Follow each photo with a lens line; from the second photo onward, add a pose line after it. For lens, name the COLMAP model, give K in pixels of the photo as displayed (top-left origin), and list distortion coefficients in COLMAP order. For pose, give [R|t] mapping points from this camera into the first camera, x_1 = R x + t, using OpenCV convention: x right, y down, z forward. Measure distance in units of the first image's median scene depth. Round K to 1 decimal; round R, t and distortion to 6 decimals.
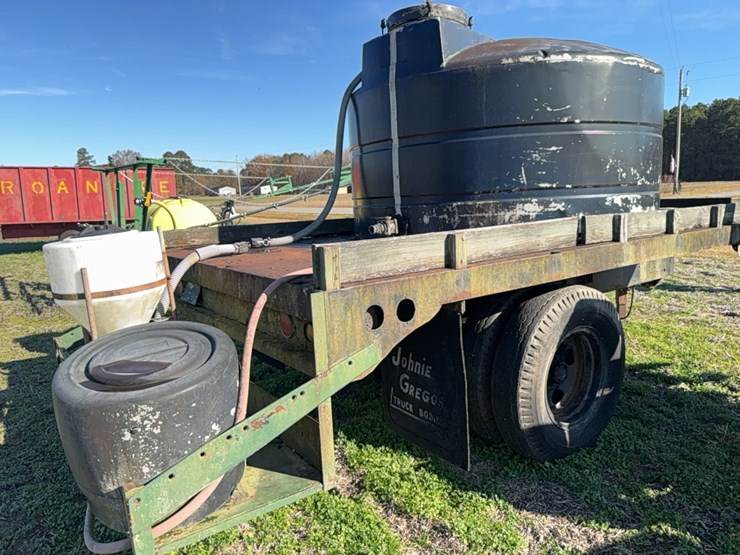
lens RADIAL K [[523.8, 0, 372.5], [0, 523.8, 282.8], [0, 0, 1]] dist [0.034291, -0.052223]
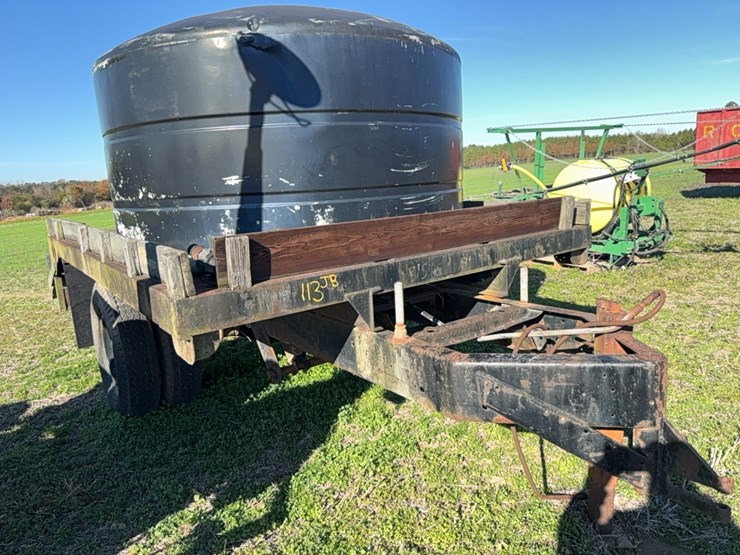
lens RADIAL K [[523.8, 0, 368.5], [0, 523.8, 279.9], [0, 0, 1]] dist [0.034291, -0.052223]
pose [[0.021703, 0.234607, -0.971848, 1.558272], [-0.102890, 0.967440, 0.231245, -0.335892], [0.994456, 0.094974, 0.045135, 1.529725]]
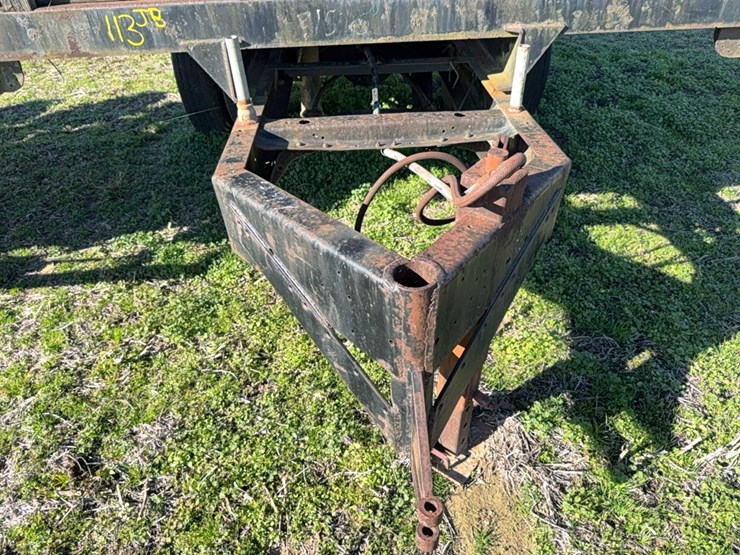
lens RADIAL K [[523.8, 0, 370.1], [0, 523.8, 282.5], [0, 0, 1]] dist [0.034291, -0.052223]
pose [[-0.543128, 0.568914, -0.617535, 1.215455], [-0.076667, 0.698793, 0.711203, -0.365704], [0.836143, 0.433619, -0.335917, 1.973293]]
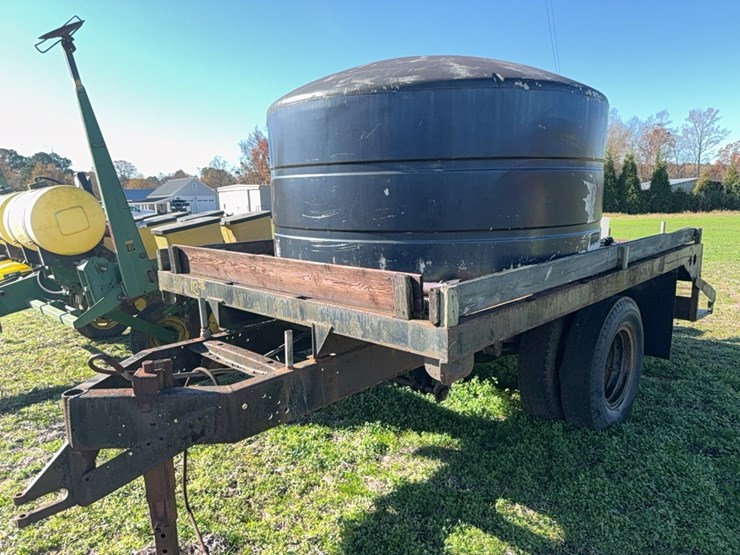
lens RADIAL K [[523.8, 0, 371.5], [0, 523.8, 278.8], [0, 0, 1]] dist [0.034291, -0.052223]
pose [[-0.981285, 0.093253, -0.168477, 0.699858], [0.034112, 0.945262, 0.324525, -0.525583], [0.189517, 0.312705, -0.930752, 2.611637]]
